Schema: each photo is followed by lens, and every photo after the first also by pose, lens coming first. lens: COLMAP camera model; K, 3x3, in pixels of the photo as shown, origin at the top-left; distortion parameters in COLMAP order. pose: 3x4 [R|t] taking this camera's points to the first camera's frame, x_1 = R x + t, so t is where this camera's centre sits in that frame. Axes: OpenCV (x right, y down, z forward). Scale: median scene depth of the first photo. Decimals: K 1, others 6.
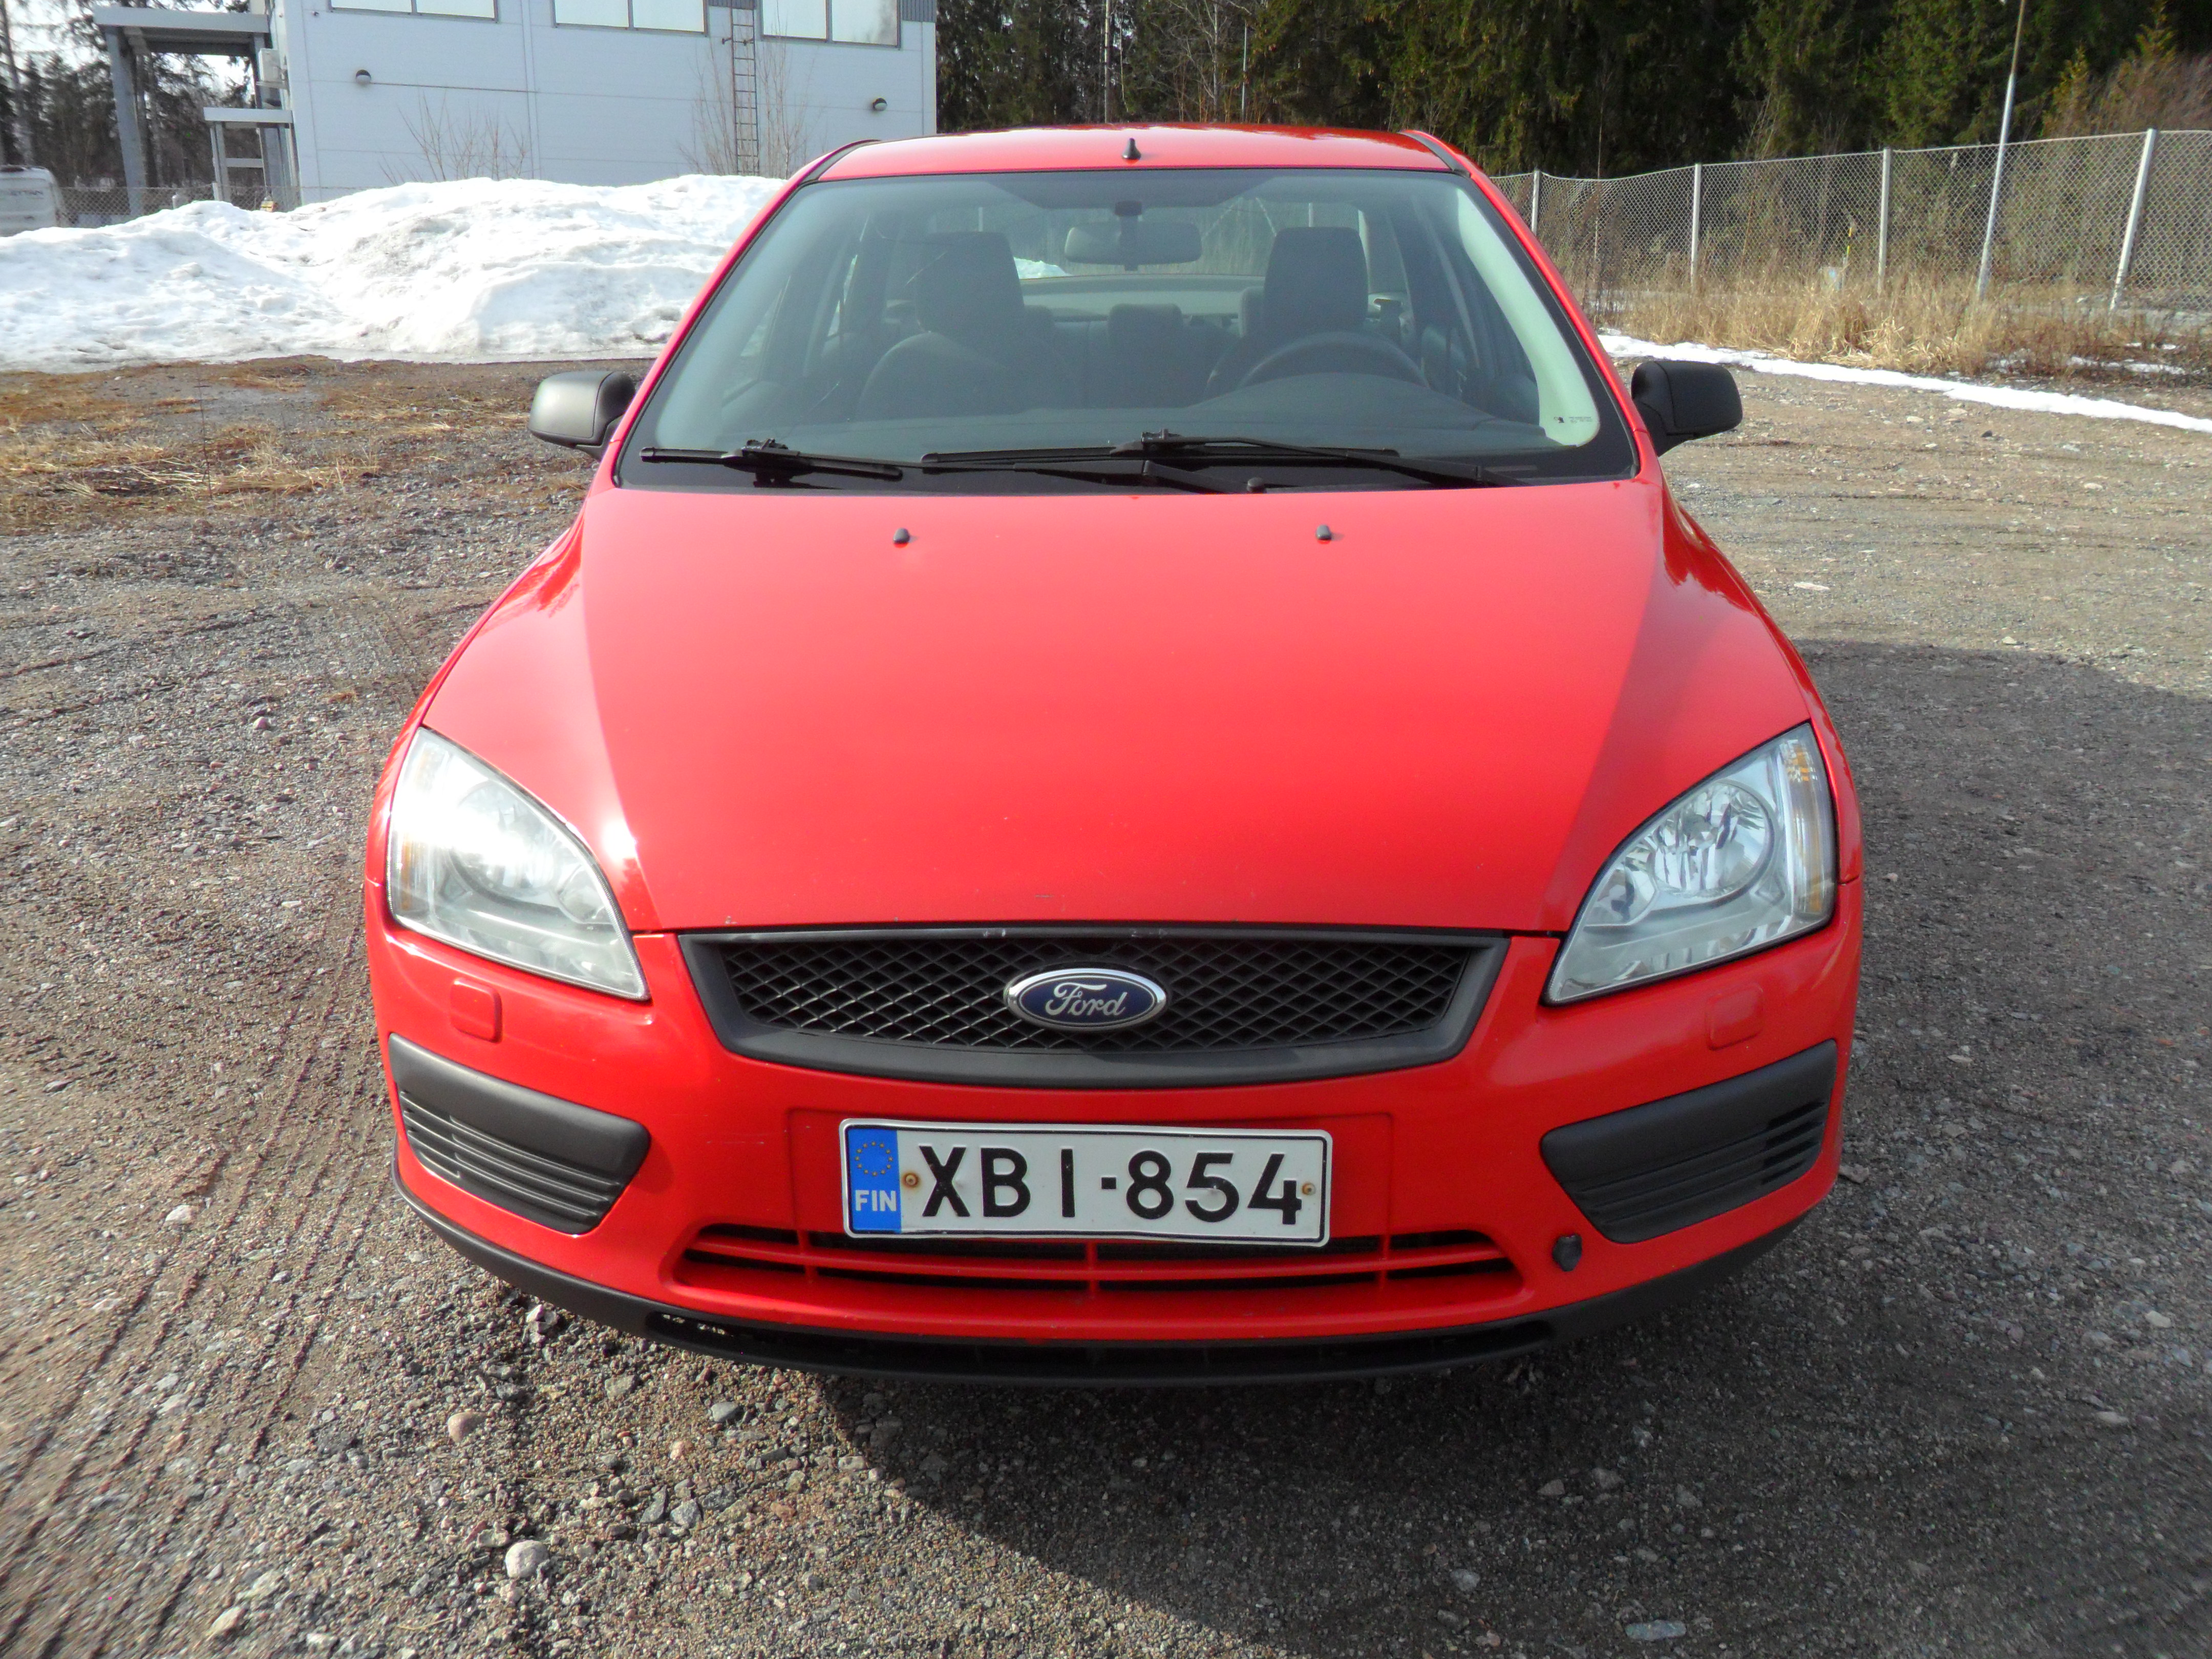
lens RADIAL K [[1743.4, 0, 1106.0], [0, 1743.4, 829.5], [0, 0, 1]] dist [-0.058142, 0.069977]
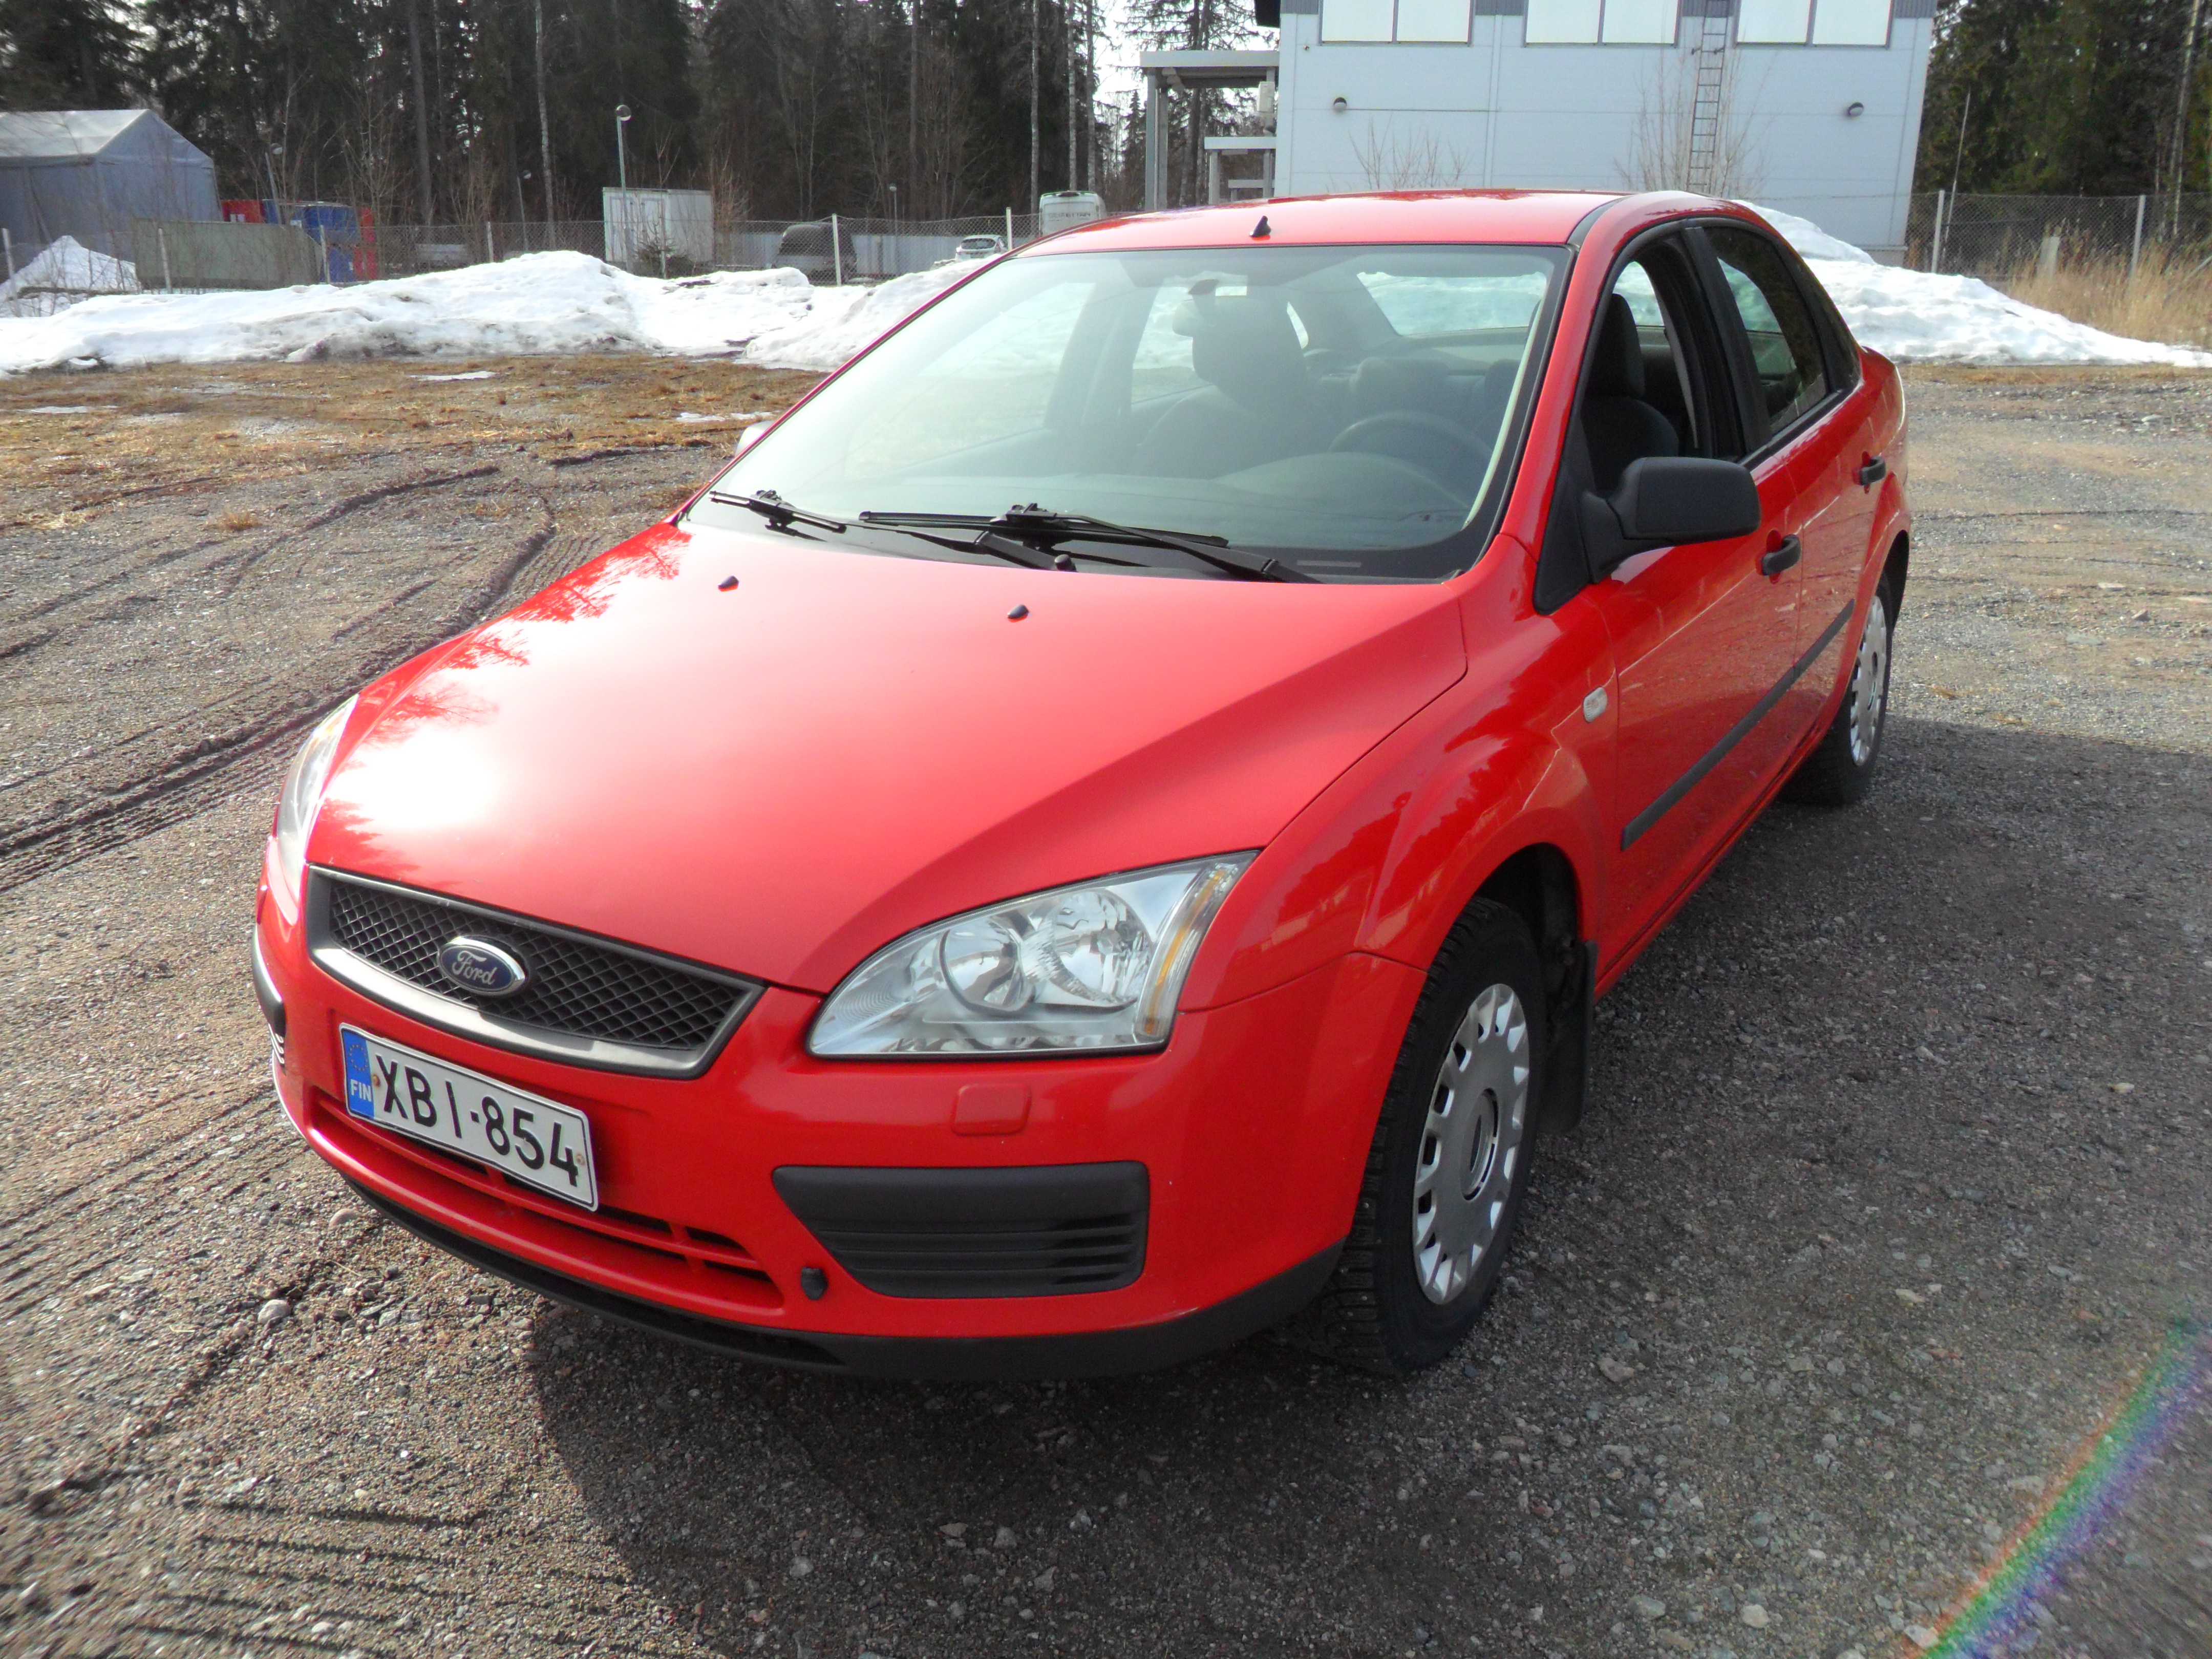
lens RADIAL K [[1719.9, 0, 1106.0], [0, 1719.9, 829.5], [0, 0, 1]] dist [-0.004760, 0.004769]
pose [[0.870811, 0.151000, -0.467853, 0.897774], [-0.153561, 0.987590, 0.032924, -0.104423], [0.467019, 0.043174, 0.883193, 0.112780]]
